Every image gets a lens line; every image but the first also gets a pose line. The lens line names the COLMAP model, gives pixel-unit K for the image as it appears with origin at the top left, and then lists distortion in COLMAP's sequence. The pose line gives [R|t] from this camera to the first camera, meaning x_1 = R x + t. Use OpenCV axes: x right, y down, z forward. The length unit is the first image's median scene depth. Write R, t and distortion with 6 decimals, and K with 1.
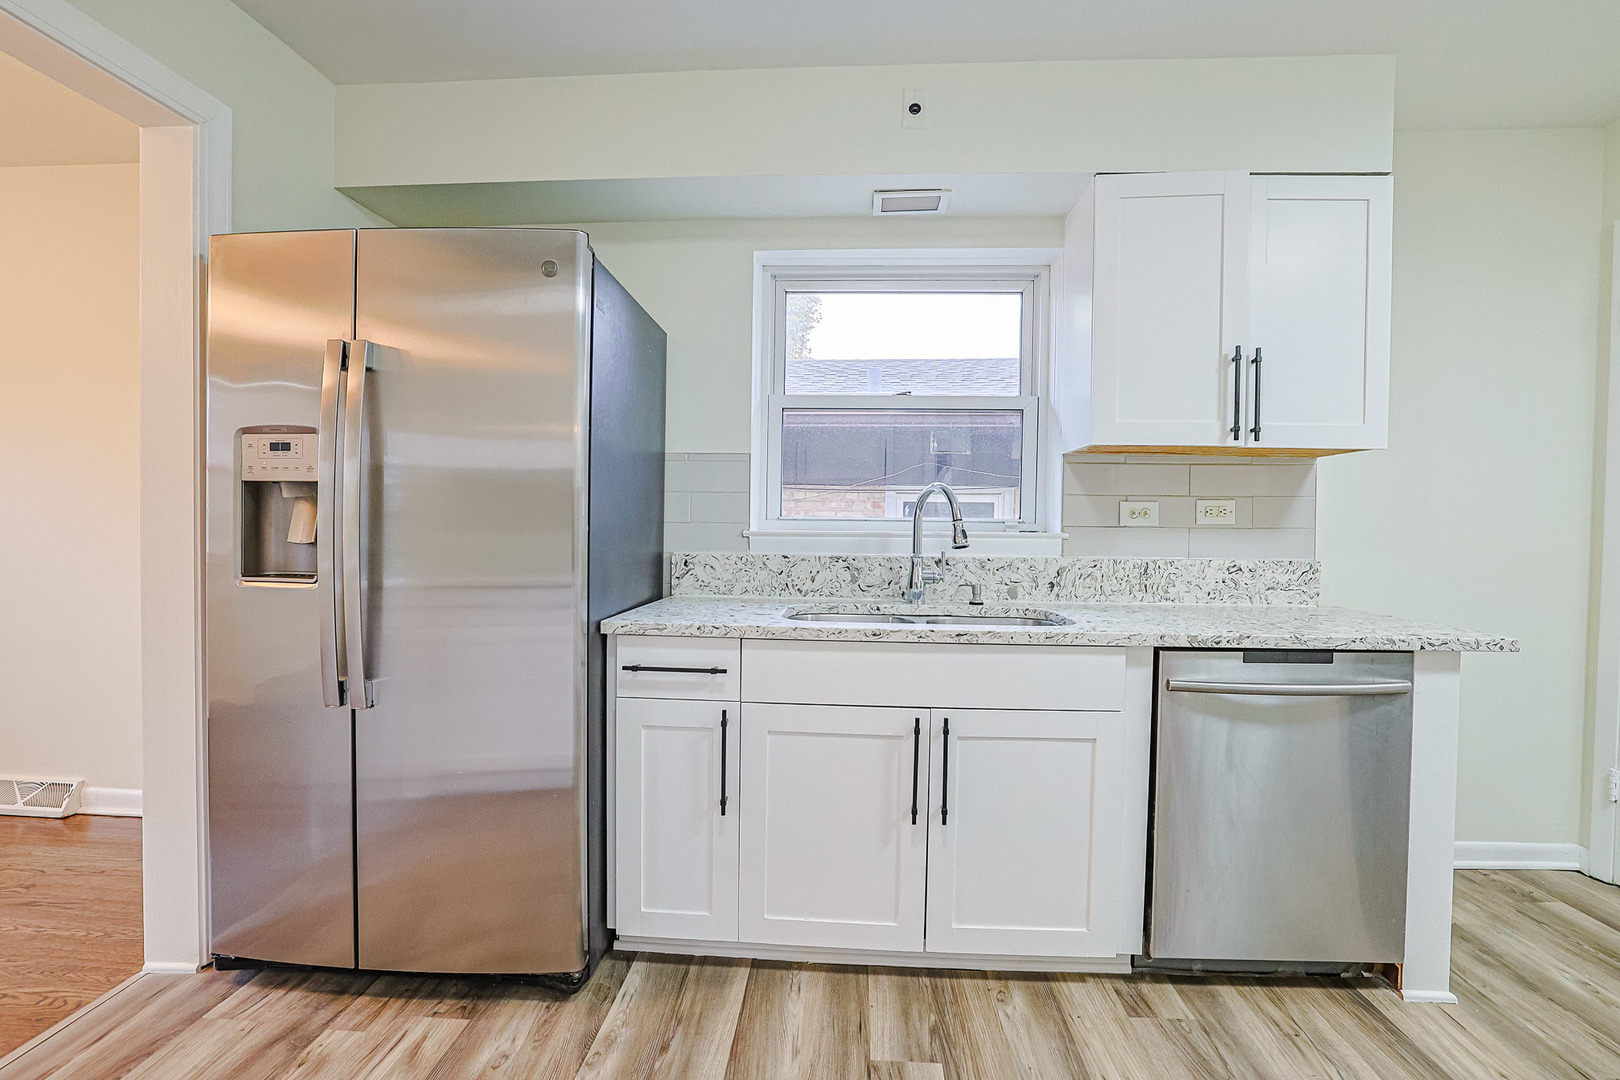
lens RADIAL K [[734.7, 0, 812.2], [0, 734.7, 540.9], [0, 0, 1]] dist [-0.051934, 0.019936]
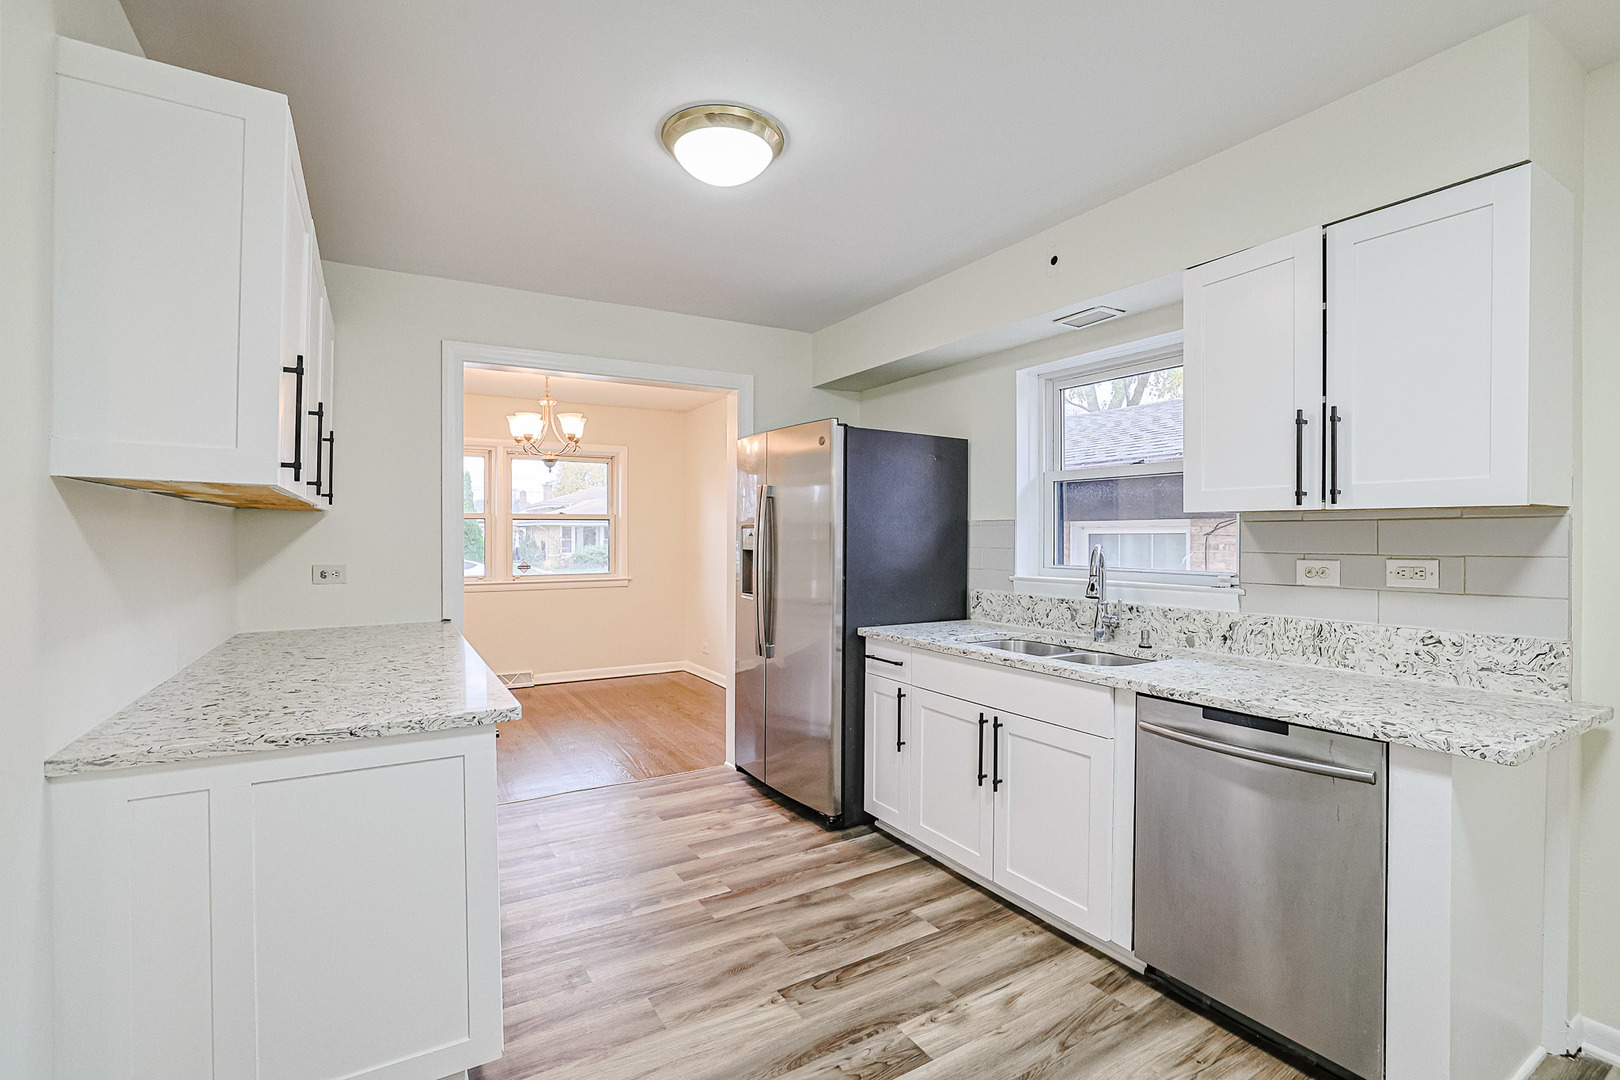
lens RADIAL K [[734.7, 0, 812.2], [0, 734.7, 540.9], [0, 0, 1]] dist [-0.051934, 0.019936]
pose [[0.573002, -0.004890, -0.819539, 0.861562], [-0.015584, 0.999736, -0.016861, -0.054017], [0.819406, 0.022433, 0.572775, -0.091274]]
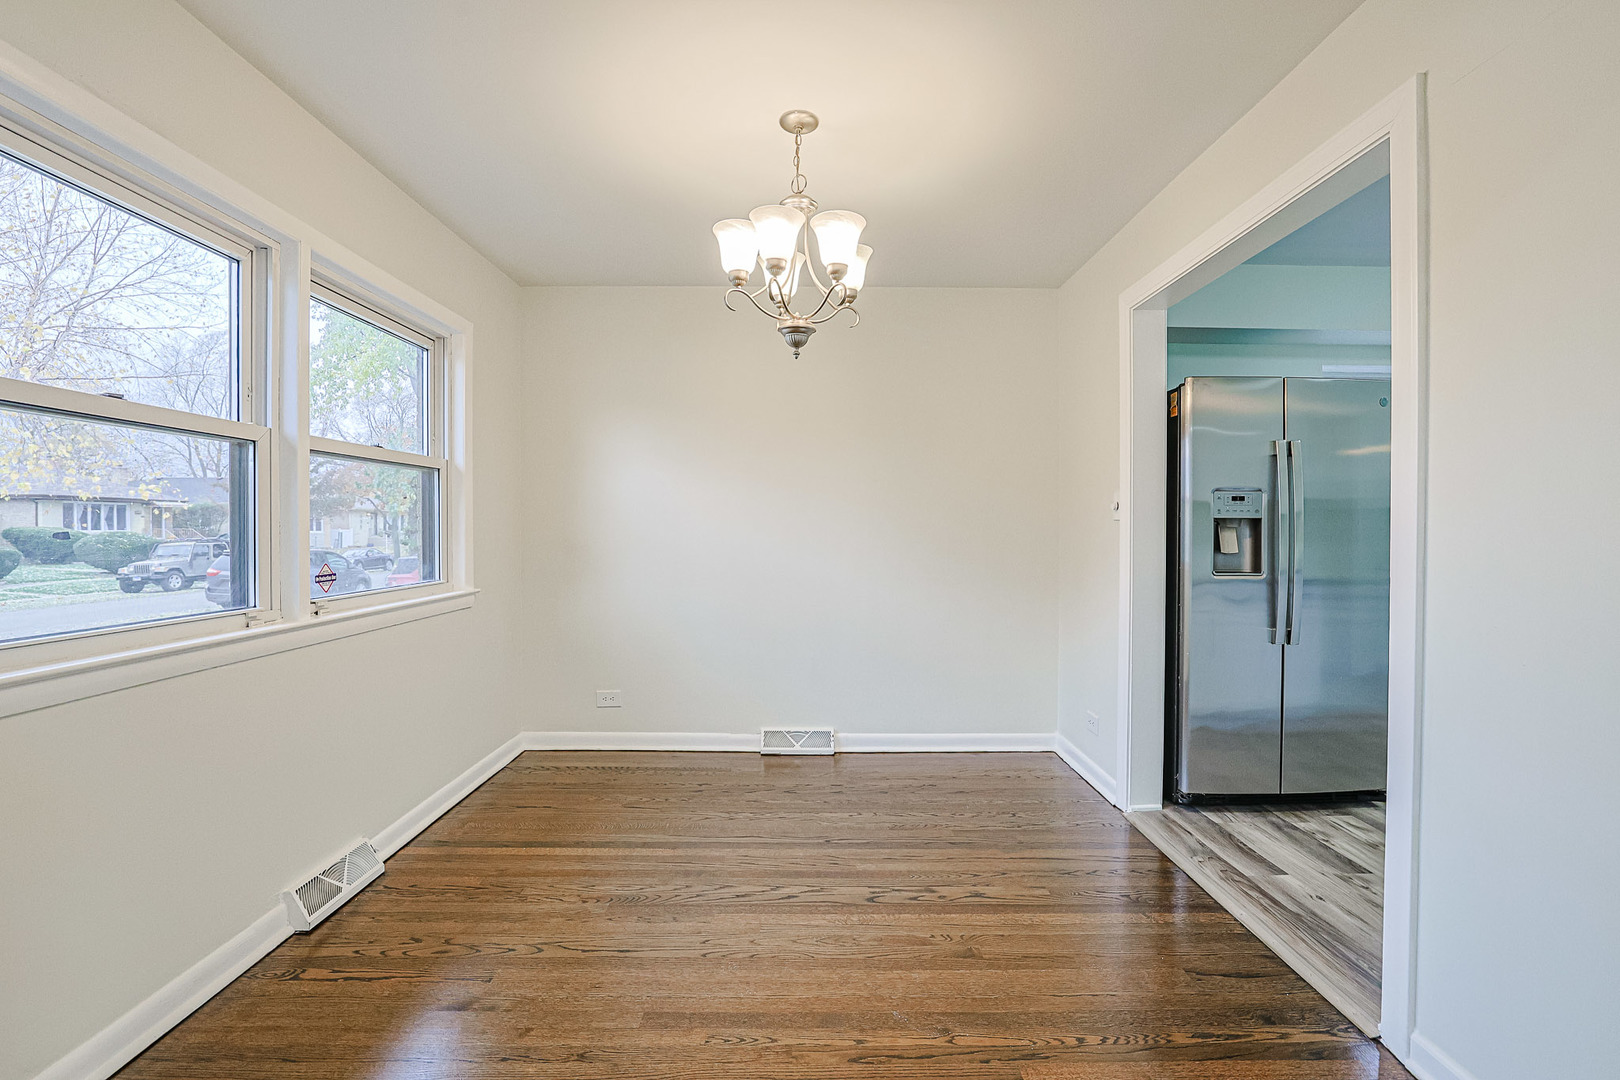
lens RADIAL K [[734.7, 0, 812.2], [0, 734.7, 540.9], [0, 0, 1]] dist [-0.051934, 0.019936]
pose [[0.996943, -0.011675, 0.077261, -1.386674], [0.012683, 0.999841, -0.012567, -0.013037], [-0.077102, 0.013509, 0.996932, -0.496624]]
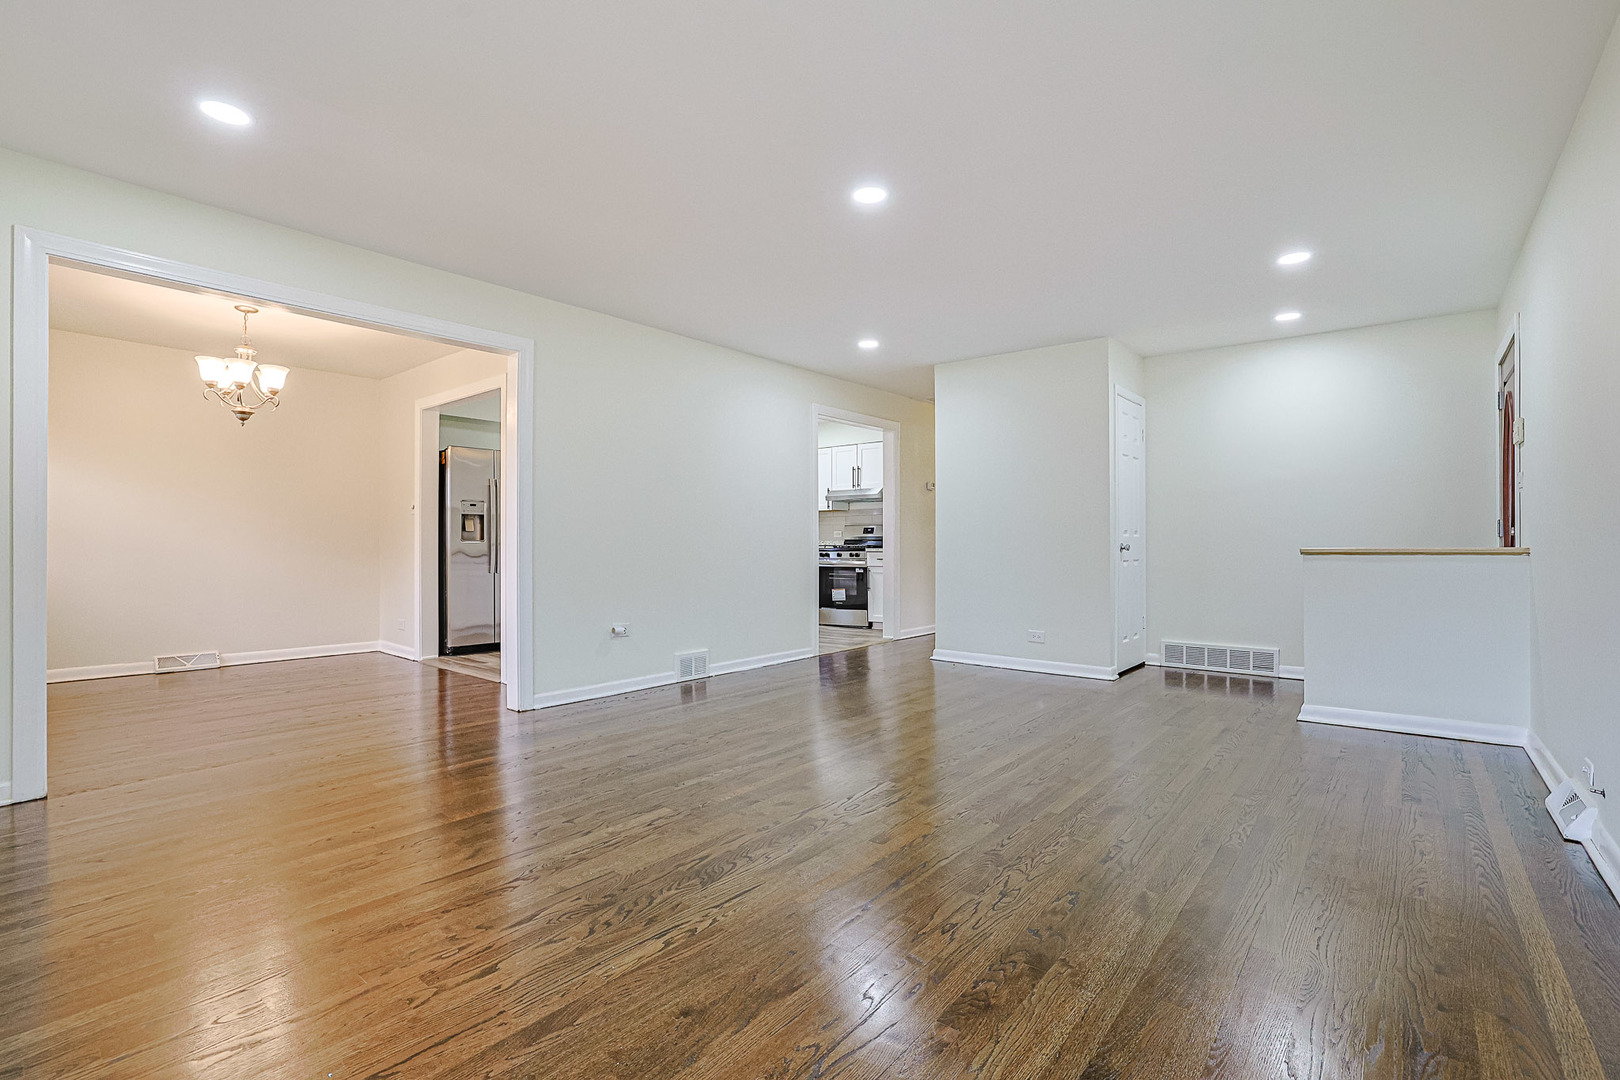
lens RADIAL K [[734.7, 0, 812.2], [0, 734.7, 540.9], [0, 0, 1]] dist [-0.051934, 0.019936]
pose [[0.574357, -0.011815, 0.818520, -2.037607], [0.027478, 0.999611, -0.004853, 0.087904], [-0.818144, 0.025279, 0.574458, -1.881760]]
